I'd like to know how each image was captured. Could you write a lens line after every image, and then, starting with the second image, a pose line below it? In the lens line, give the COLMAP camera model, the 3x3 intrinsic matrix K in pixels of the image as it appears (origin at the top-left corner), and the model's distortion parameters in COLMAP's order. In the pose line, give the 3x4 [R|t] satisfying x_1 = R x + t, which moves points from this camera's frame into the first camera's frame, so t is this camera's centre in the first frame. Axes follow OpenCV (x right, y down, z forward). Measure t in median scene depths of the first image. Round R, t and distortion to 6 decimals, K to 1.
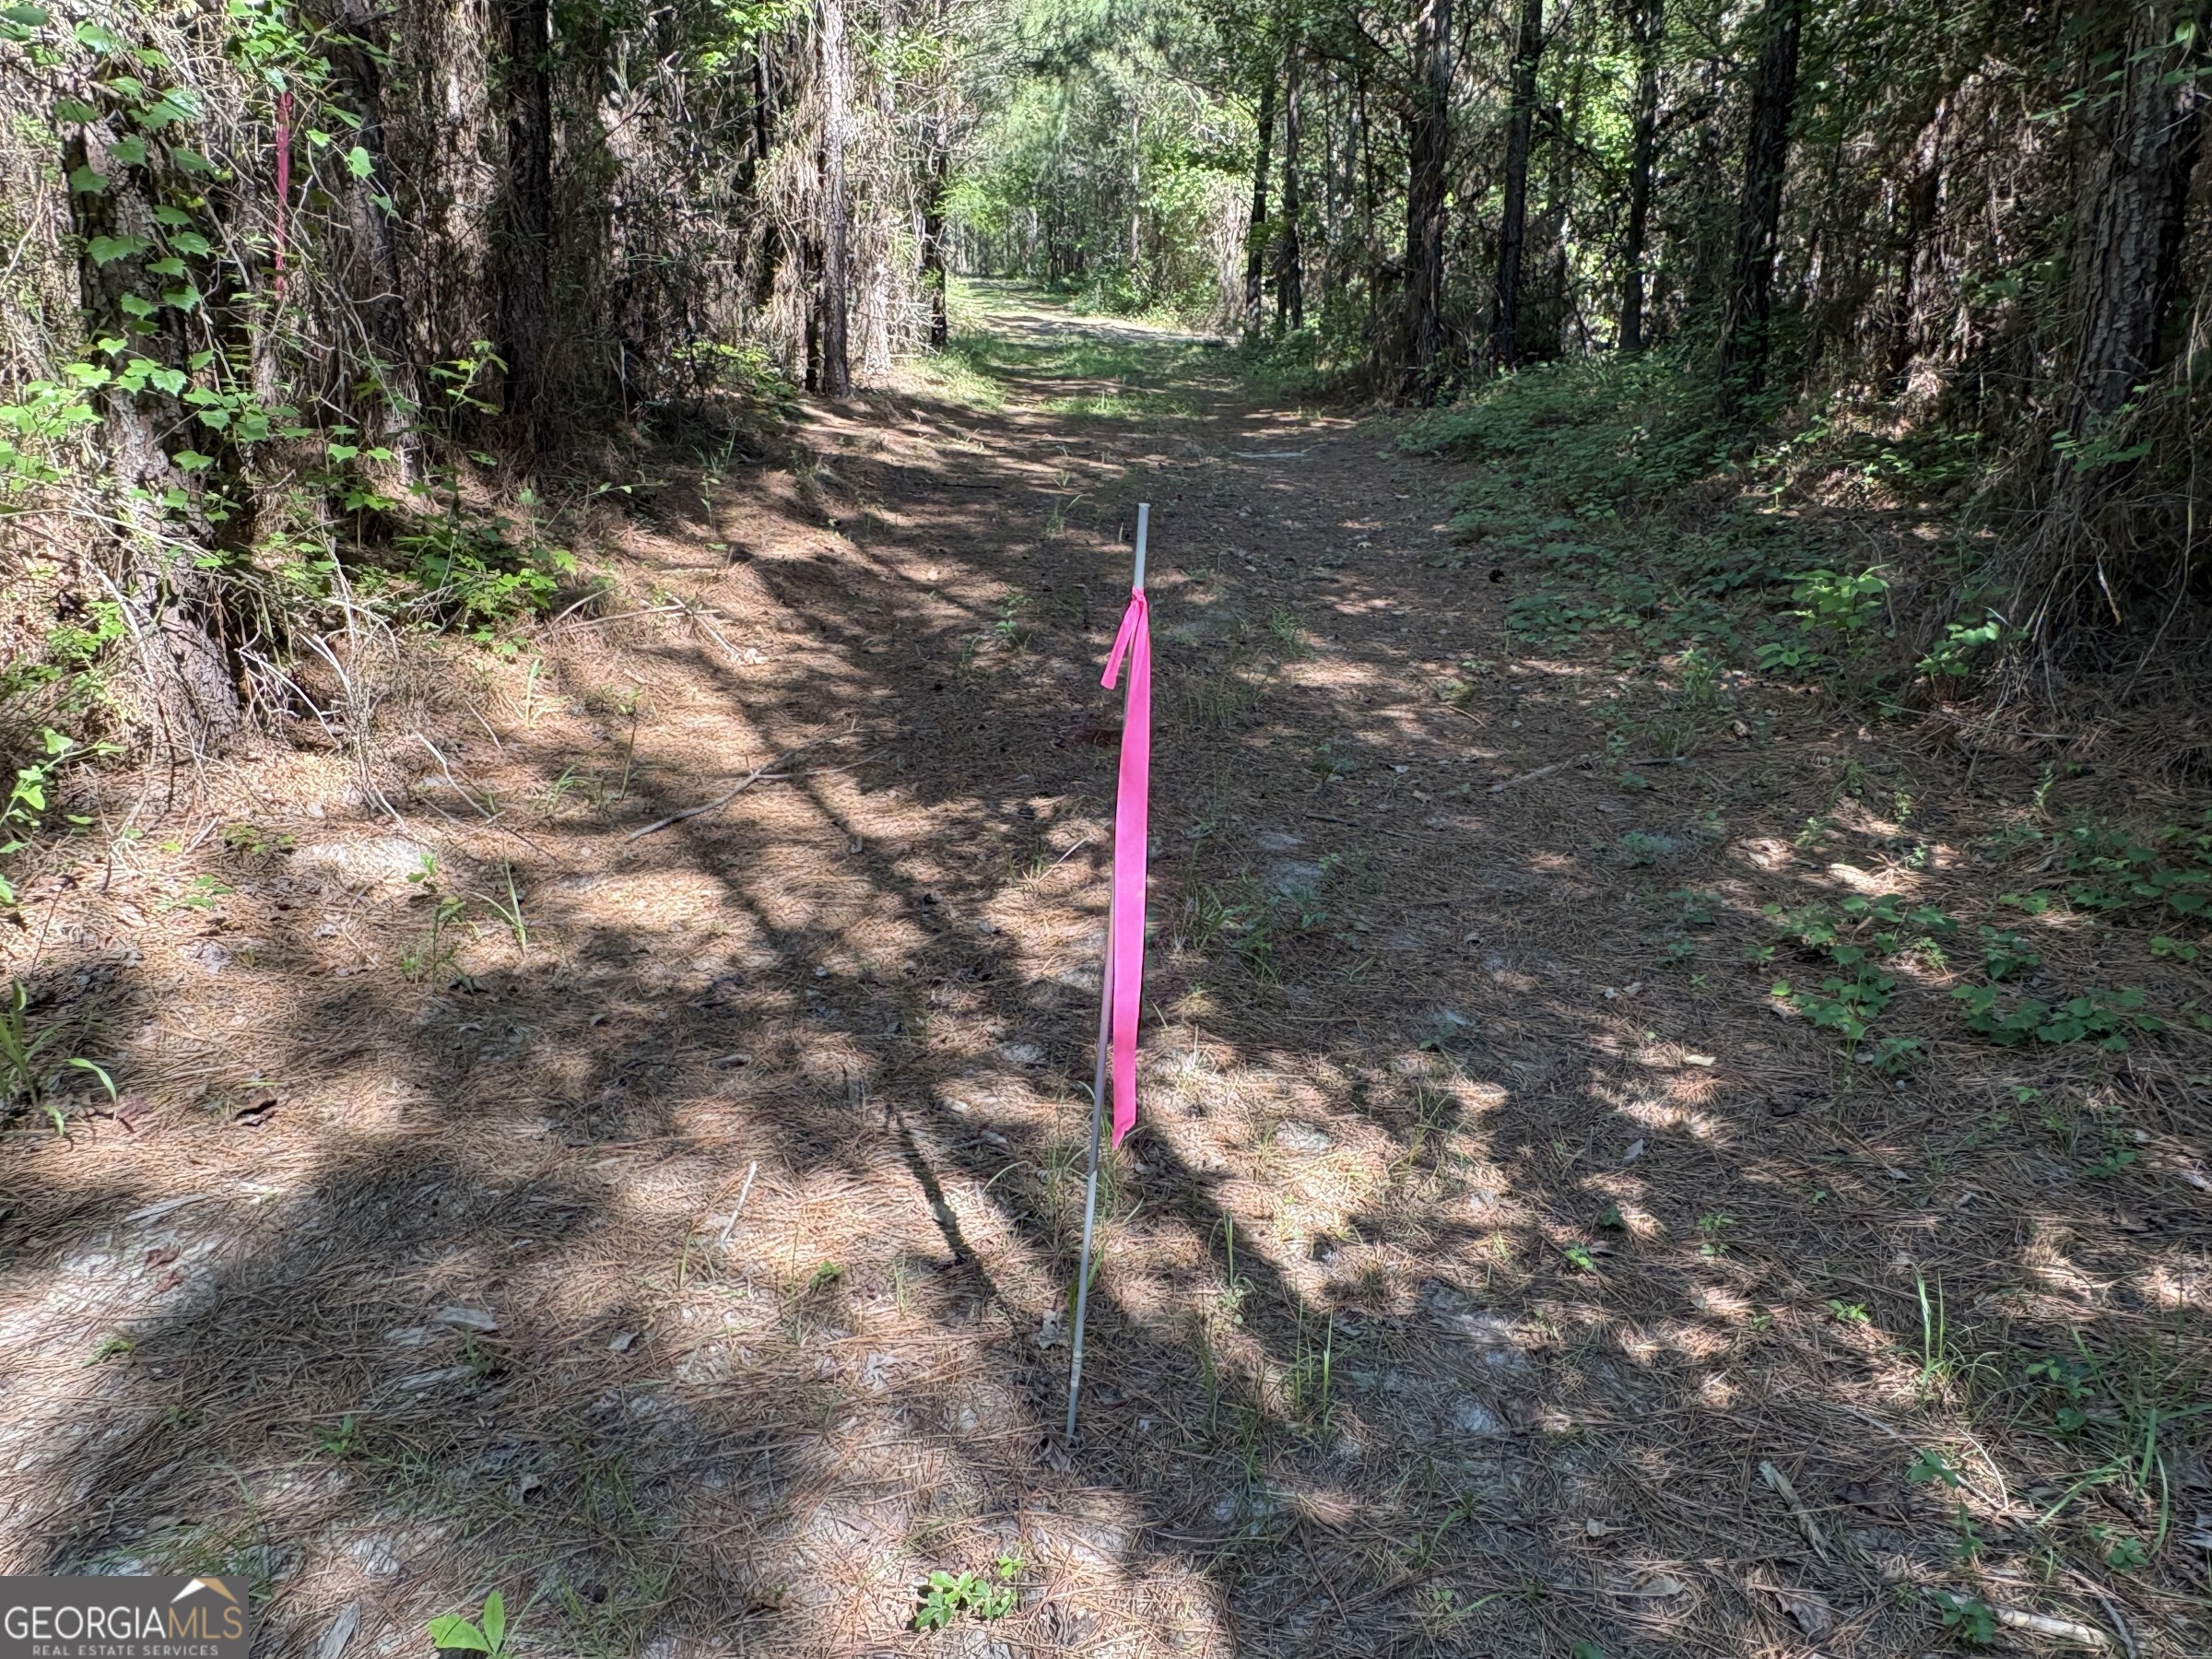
lens RADIAL K [[1687.9, 0, 1106.1], [0, 1687.9, 824.9], [0, 0, 1]] dist [-0.006474, 0.007743]
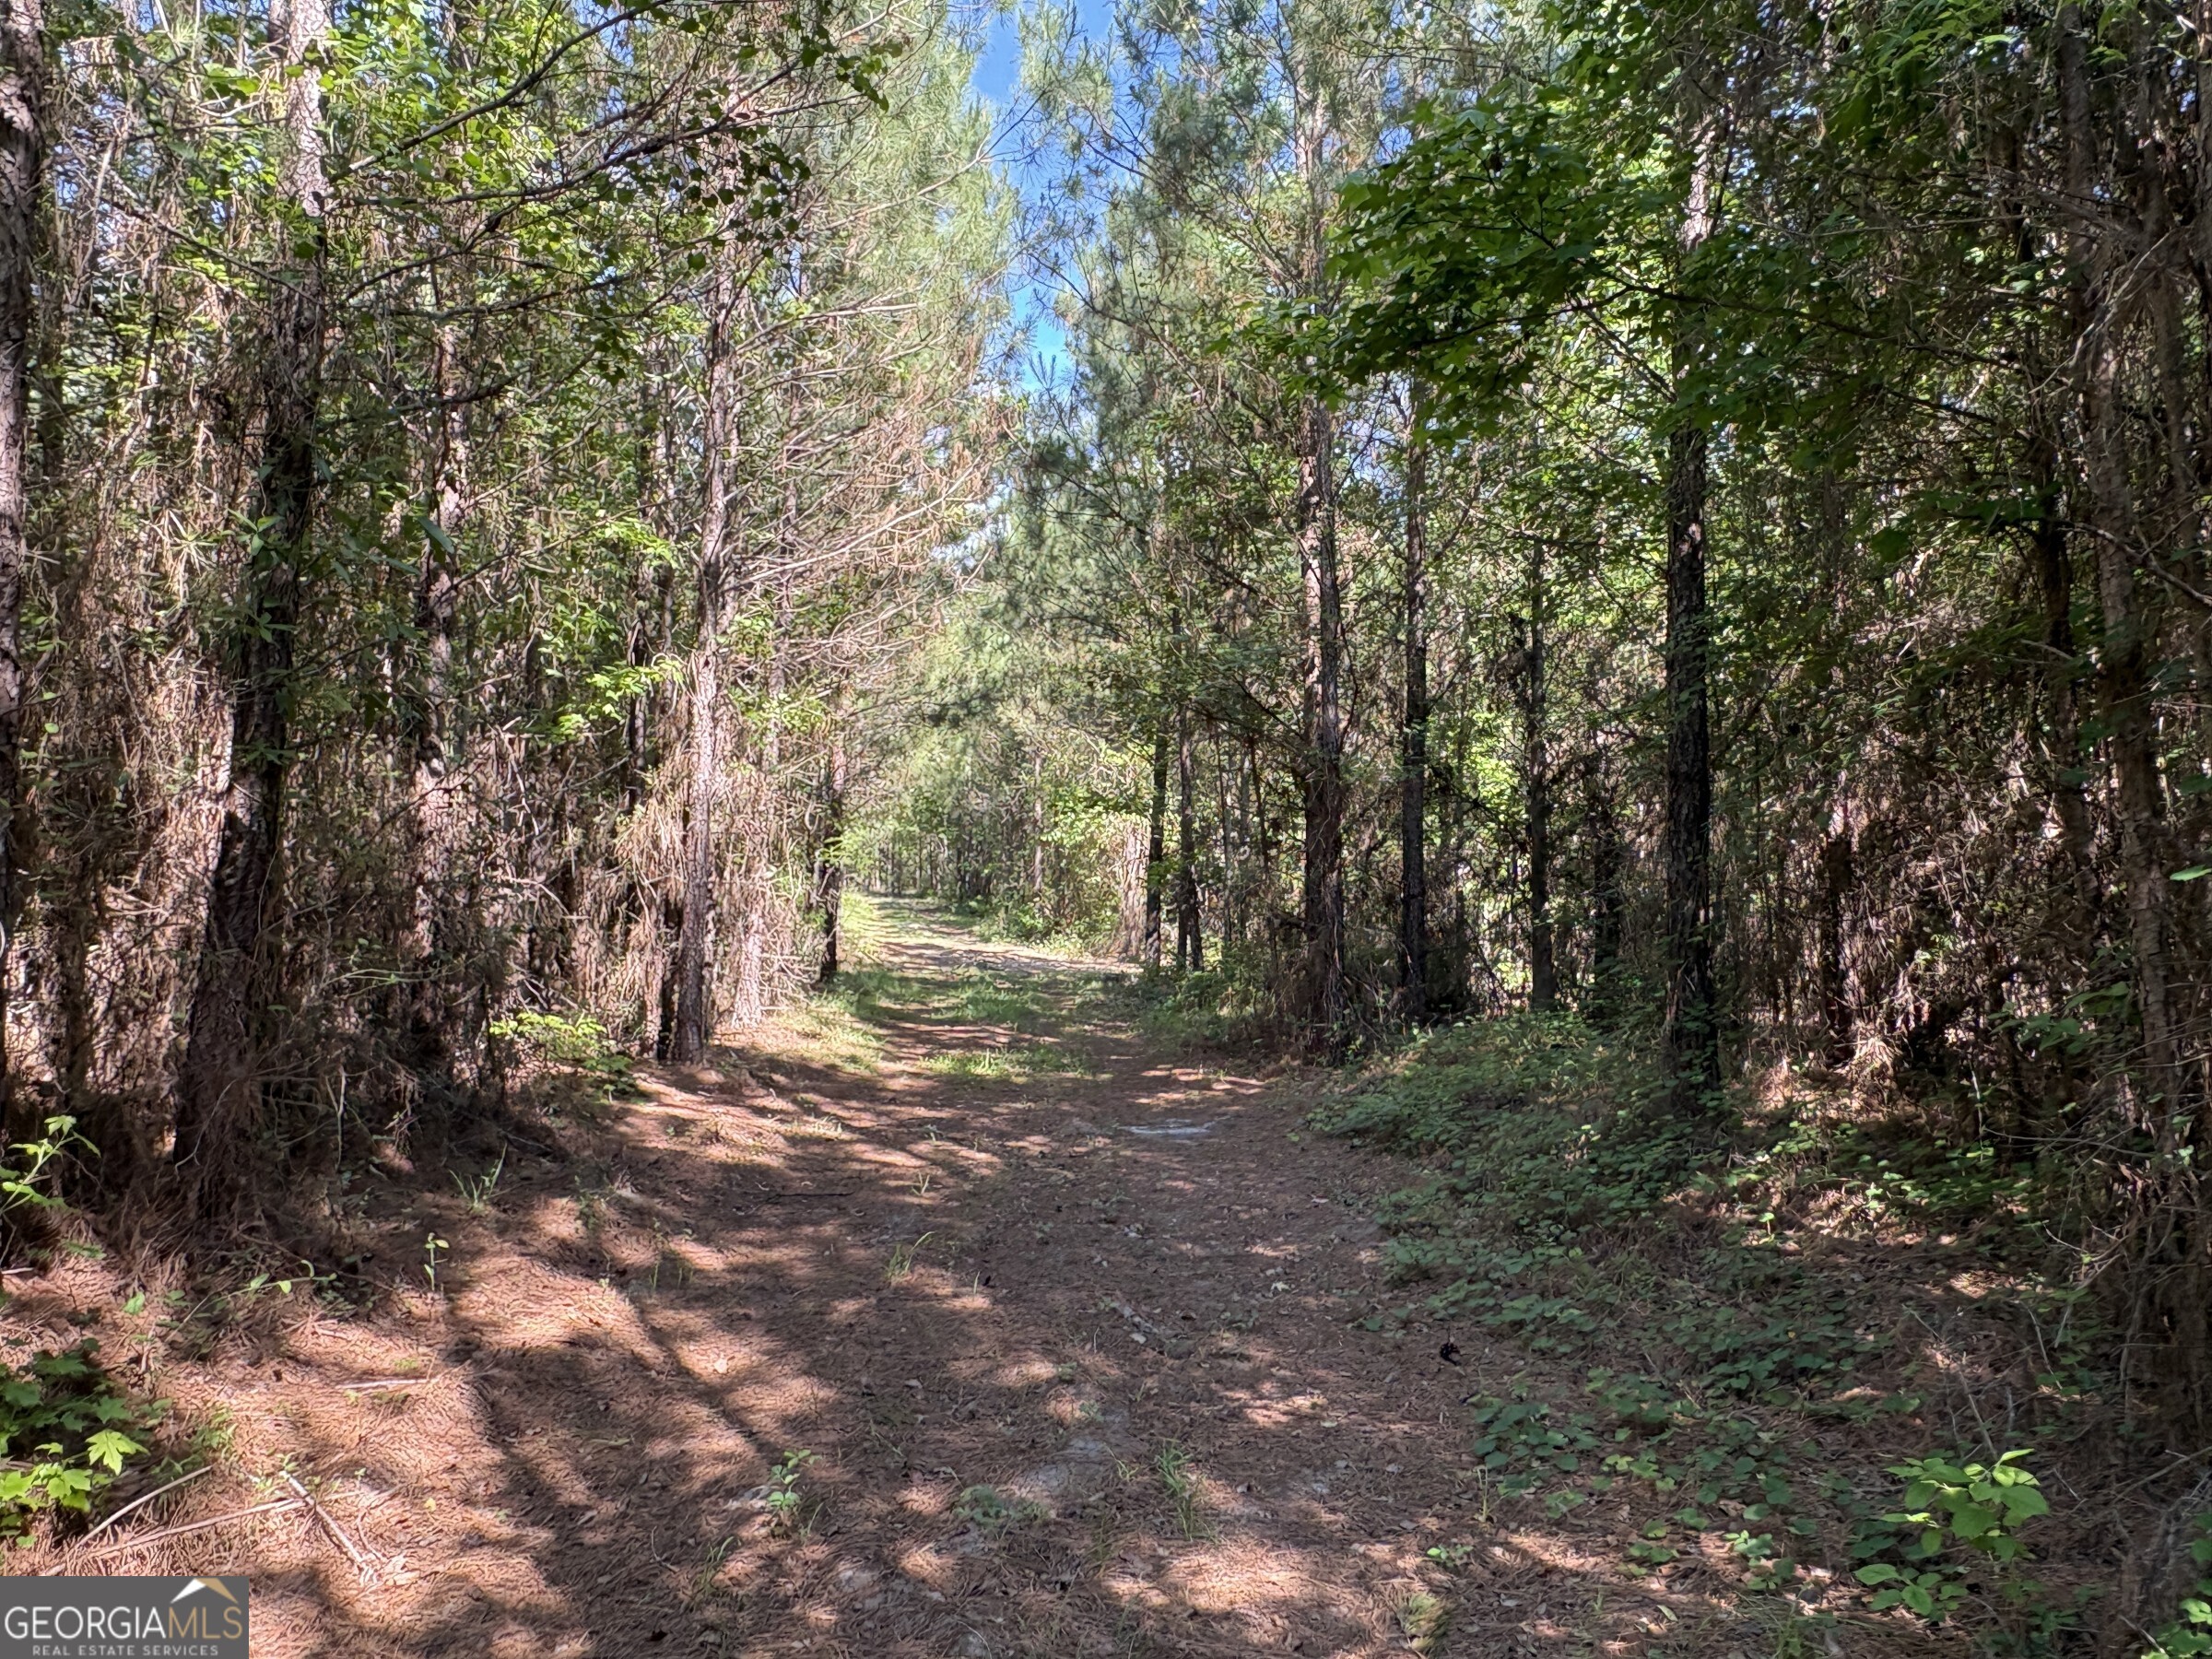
lens RADIAL K [[1687.9, 0, 1106.9], [0, 1687.9, 830.6], [0, 0, 1]] dist [-0.006474, 0.007743]
pose [[0.998638, 0.001968, 0.052128, 0.017072], [0.015993, 0.939617, -0.341854, -0.060143], [-0.049653, 0.342222, 0.938306, 0.103090]]
